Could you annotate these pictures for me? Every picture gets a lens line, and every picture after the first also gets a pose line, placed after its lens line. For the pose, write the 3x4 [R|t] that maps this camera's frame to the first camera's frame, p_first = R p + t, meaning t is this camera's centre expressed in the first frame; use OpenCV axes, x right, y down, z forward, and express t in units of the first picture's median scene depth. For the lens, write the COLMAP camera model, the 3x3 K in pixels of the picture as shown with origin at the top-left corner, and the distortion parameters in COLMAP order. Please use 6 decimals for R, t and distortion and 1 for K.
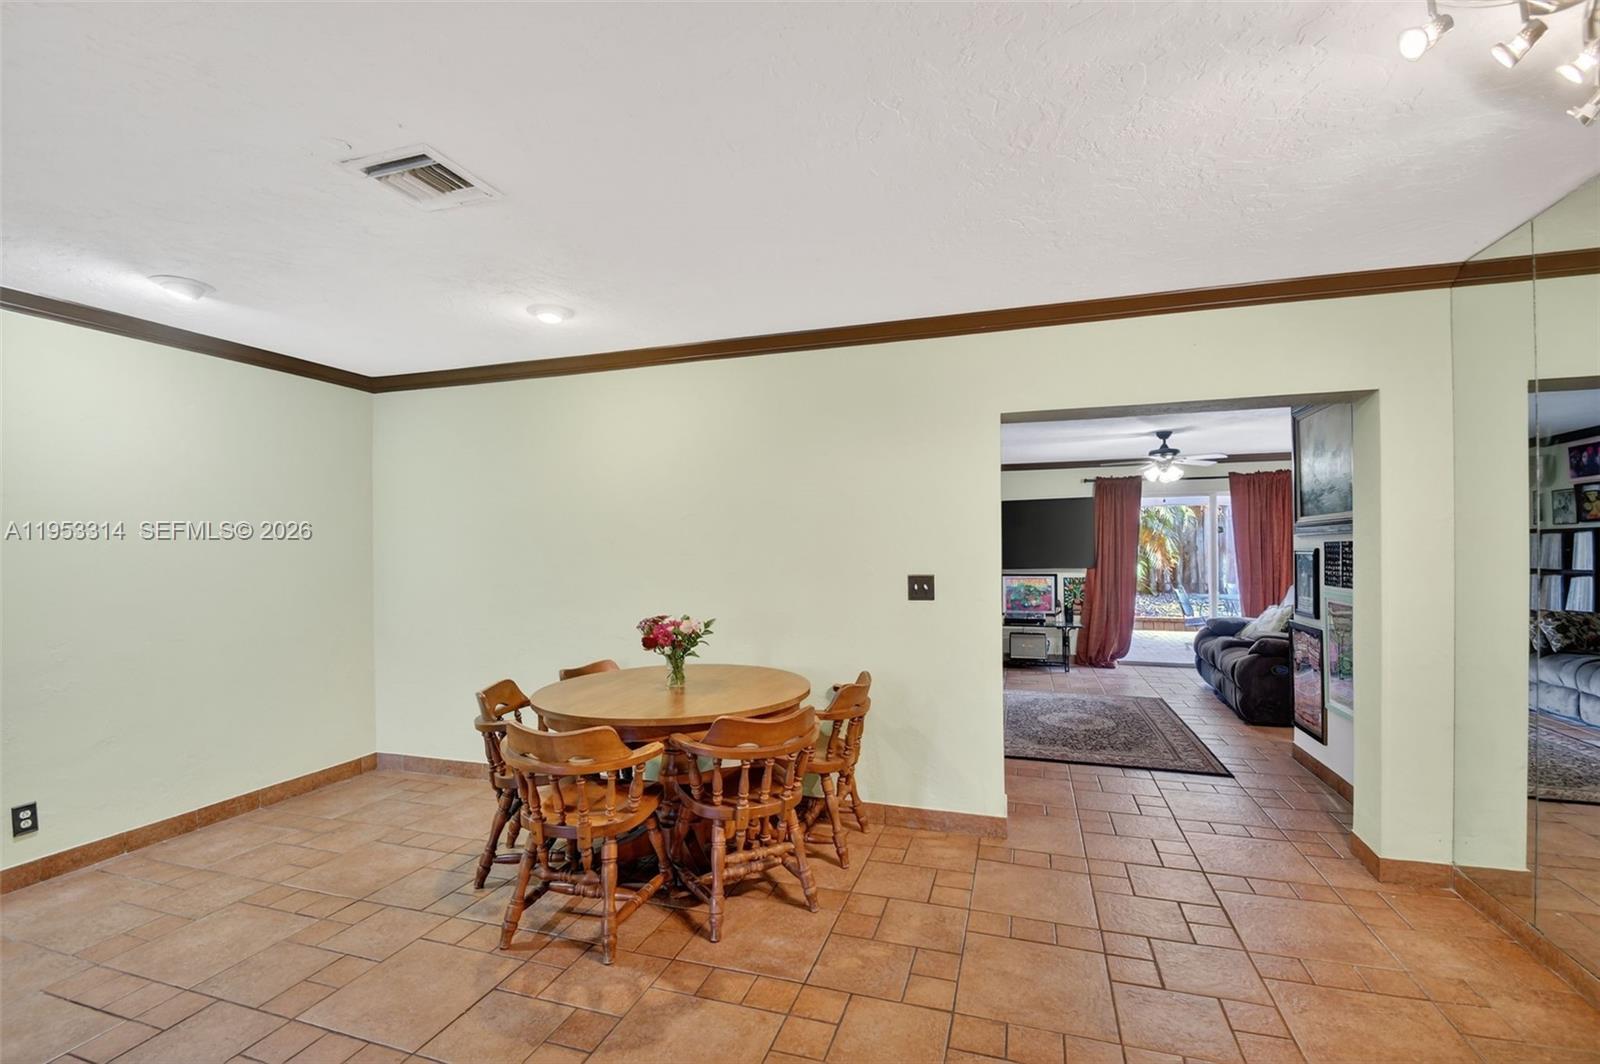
lens RADIAL K [[701.6, 0, 805.9], [0, 701.6, 541.3], [0, 0, 1]] dist [0.030385, -0.023870]
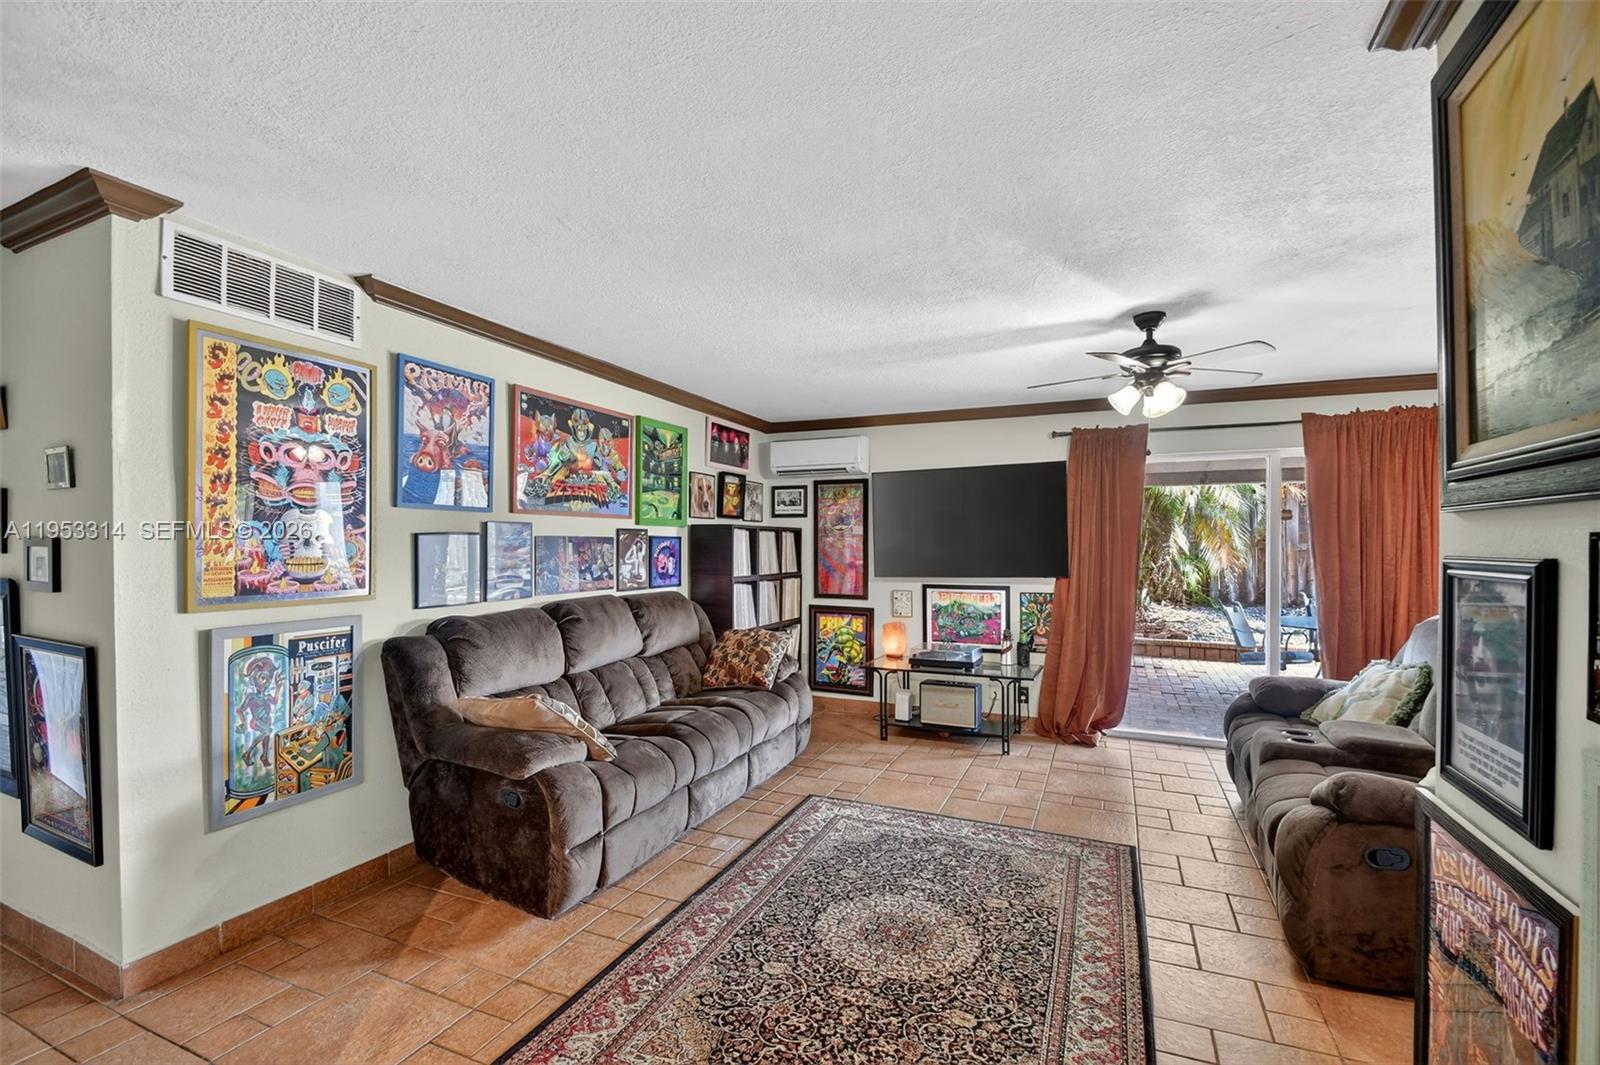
lens RADIAL K [[701.6, 0, 805.9], [0, 701.6, 541.8], [0, 0, 1]] dist [0.030385, -0.023870]
pose [[0.994246, 0.008728, -0.106763, 0.256676], [-0.007507, 0.999902, 0.011831, 0.001326], [0.106856, -0.010961, 0.994214, 0.381174]]
